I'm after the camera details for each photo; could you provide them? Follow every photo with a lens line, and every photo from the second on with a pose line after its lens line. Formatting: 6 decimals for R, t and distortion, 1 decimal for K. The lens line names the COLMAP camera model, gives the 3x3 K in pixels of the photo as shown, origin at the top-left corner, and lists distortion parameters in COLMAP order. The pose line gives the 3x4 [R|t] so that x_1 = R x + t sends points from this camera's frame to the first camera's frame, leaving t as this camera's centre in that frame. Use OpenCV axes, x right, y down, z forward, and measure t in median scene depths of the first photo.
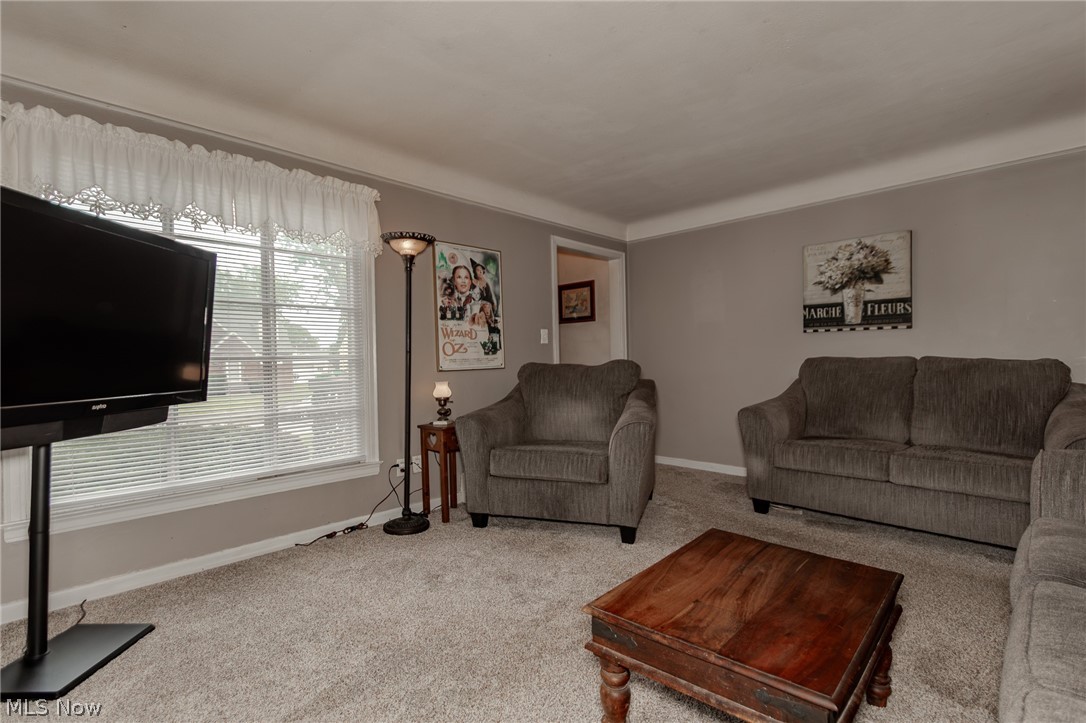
lens RADIAL K [[501.5, 0, 543.4], [0, 501.5, 367.1], [0, 0, 1]] dist [0.000132, -0.000197]
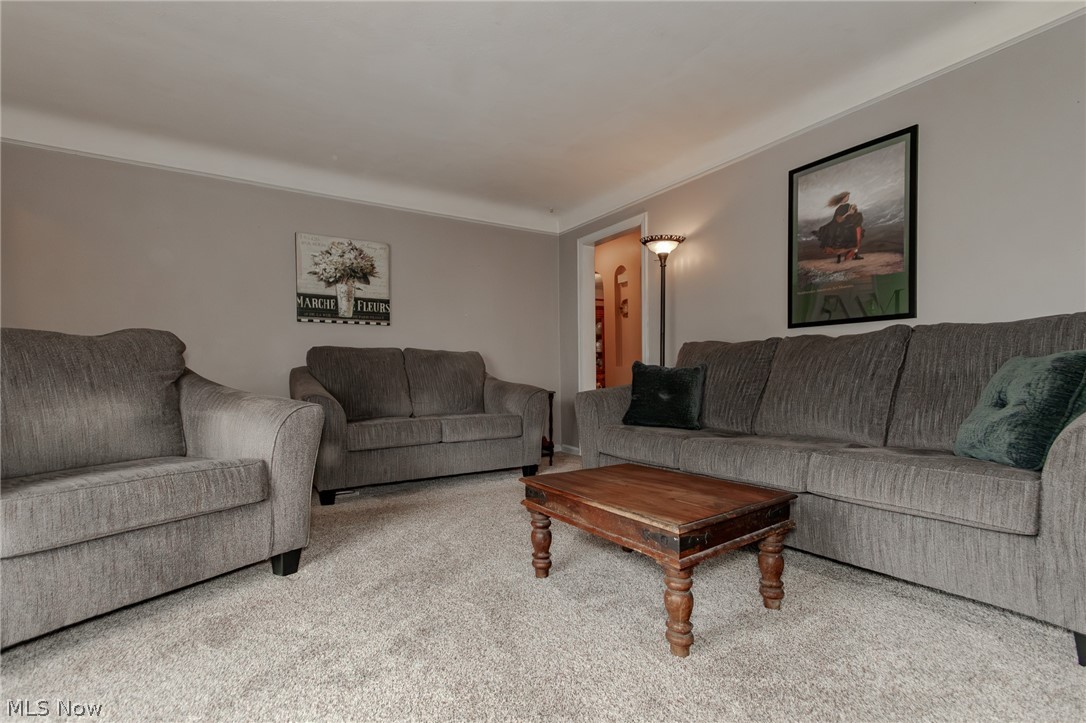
lens RADIAL K [[494.6, 0, 532.4], [0, 494.6, 386.1], [0, 0, 1]] dist [0.000260, -0.000083]
pose [[0.225811, -0.015334, 0.974050, -0.338759], [0.020165, 0.999735, 0.011064, 0.059682], [-0.973962, 0.017144, 0.226061, 0.373488]]
